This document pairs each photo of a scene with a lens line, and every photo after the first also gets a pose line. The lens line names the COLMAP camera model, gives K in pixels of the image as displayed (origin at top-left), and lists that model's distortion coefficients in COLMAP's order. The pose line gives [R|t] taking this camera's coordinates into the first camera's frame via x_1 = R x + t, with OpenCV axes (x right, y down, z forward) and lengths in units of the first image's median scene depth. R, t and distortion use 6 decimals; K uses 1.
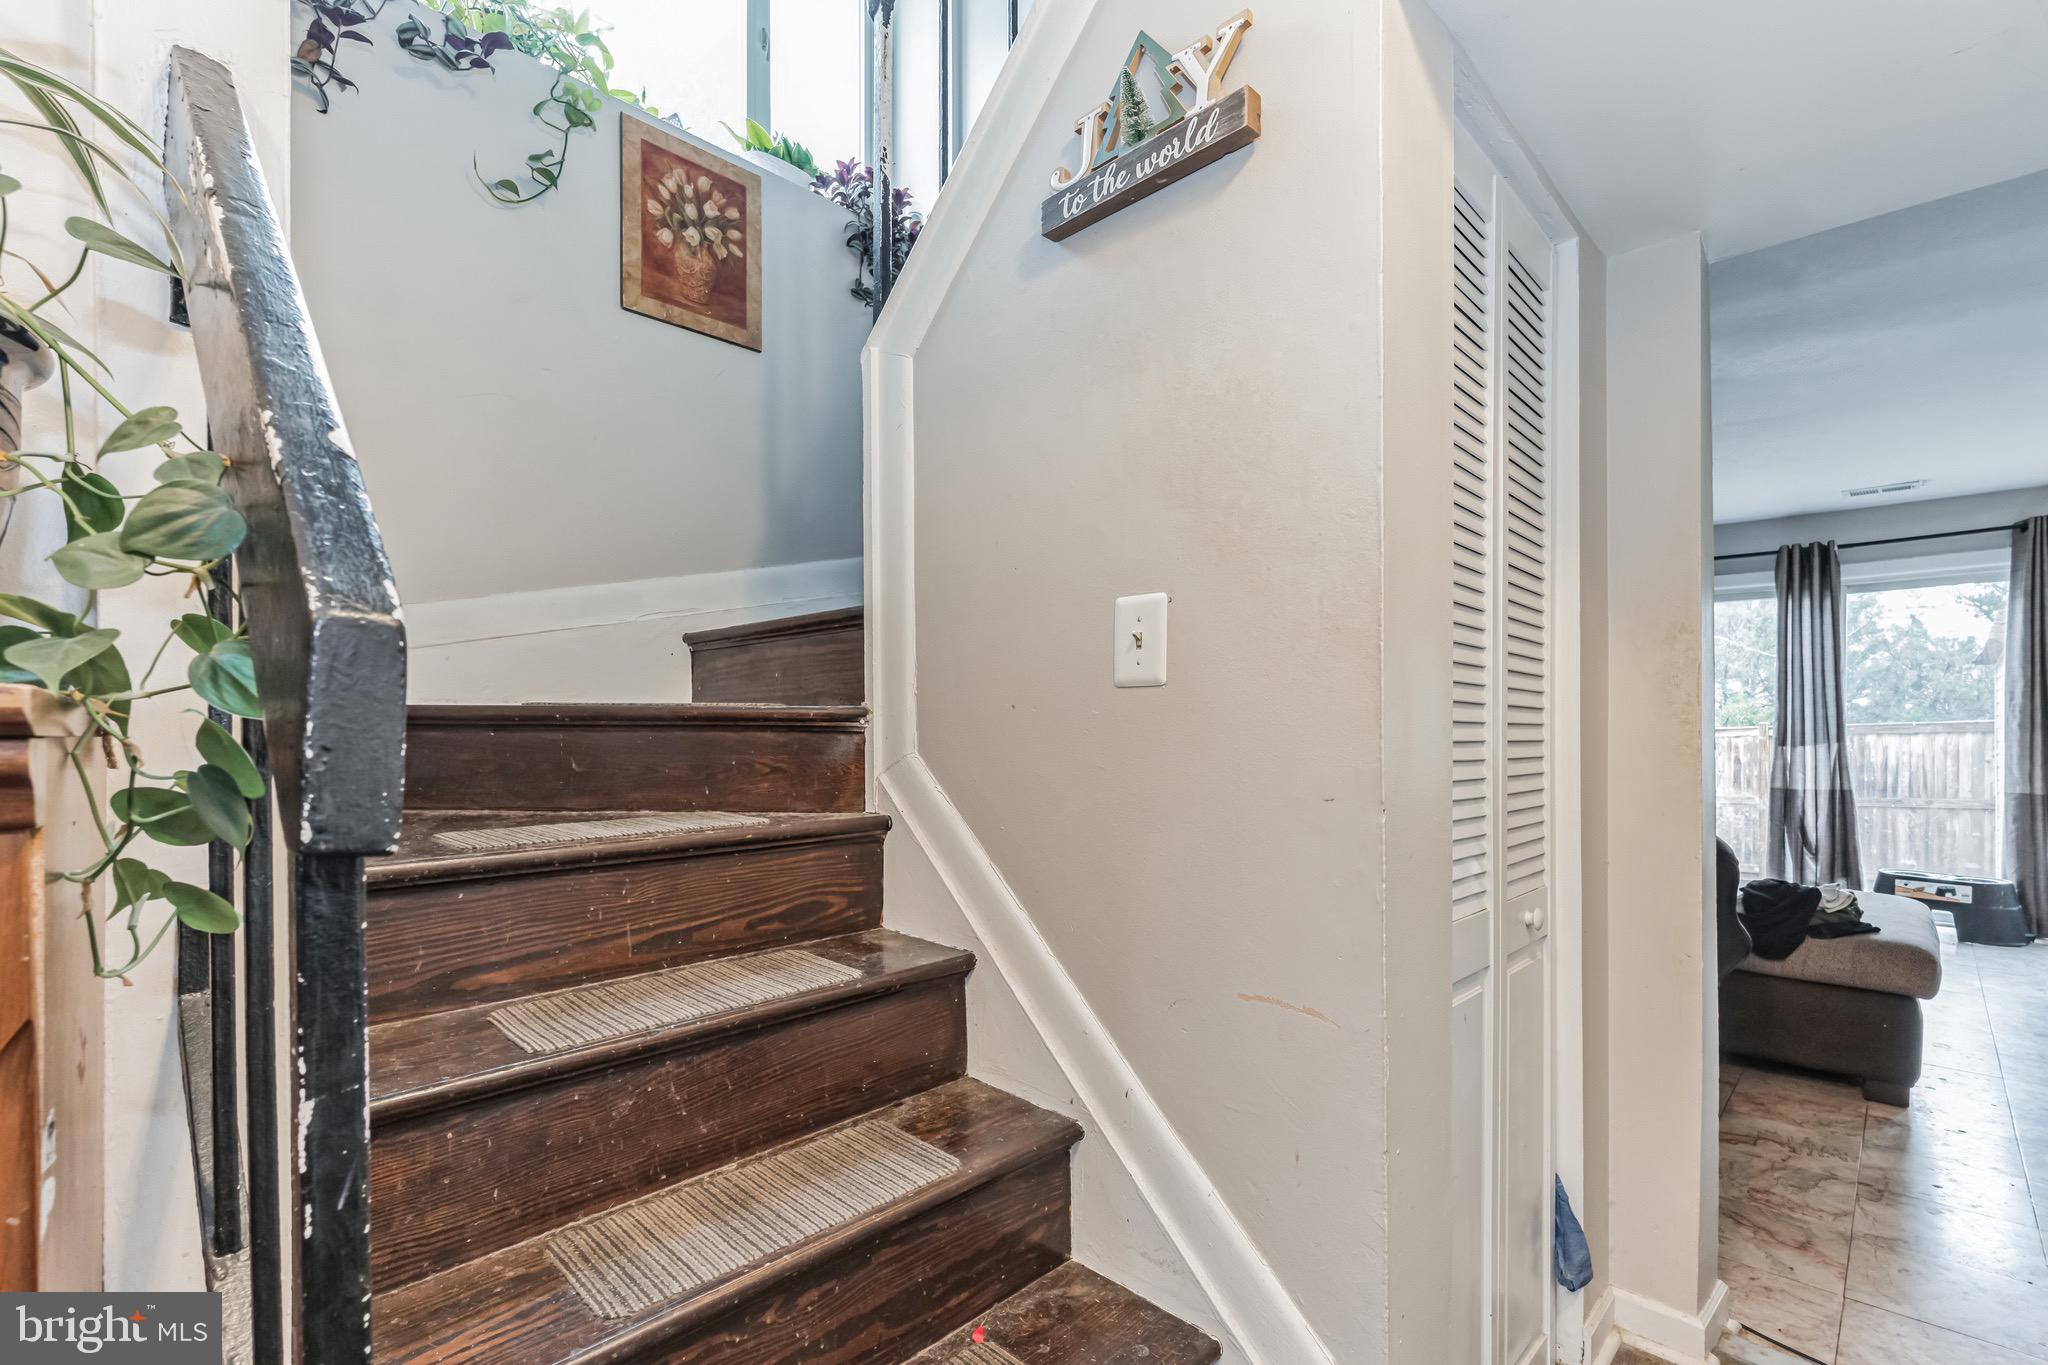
lens RADIAL K [[920.7, 0, 1037.9], [0, 920.7, 720.9], [0, 0, 1]] dist [-0.001648, 0.000963]
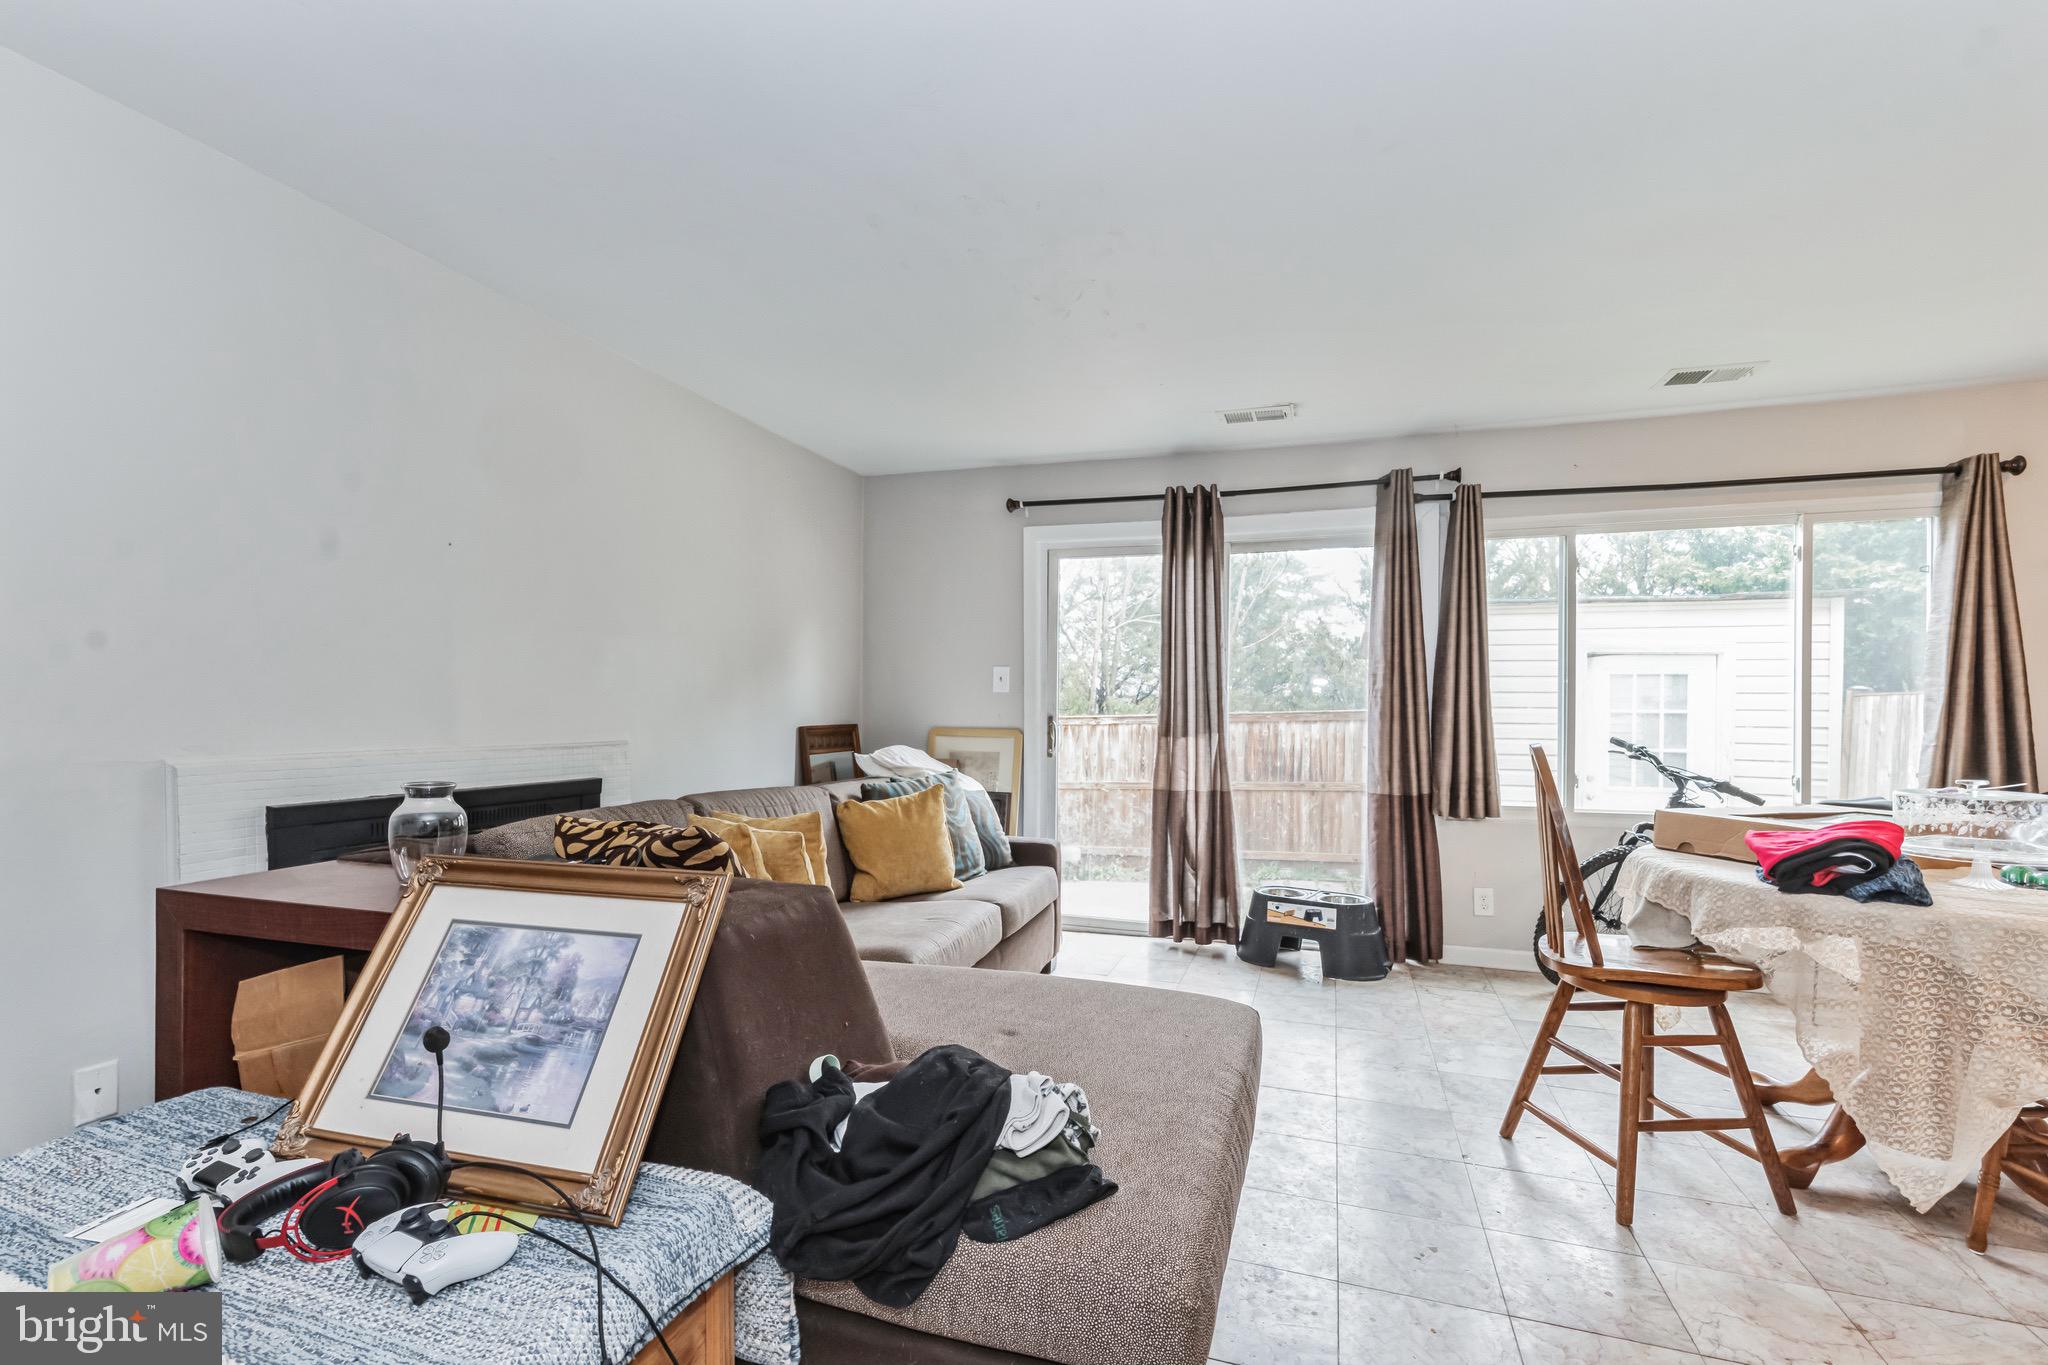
lens RADIAL K [[920.7, 0, 1026.4], [0, 920.7, 698.8], [0, 0, 1]] dist [-0.001648, 0.000963]
pose [[0.903773, 0.015733, 0.427722, 0.535949], [-0.013424, 0.999874, -0.008415, 0.003082], [-0.427801, 0.001864, 0.903871, 0.489428]]
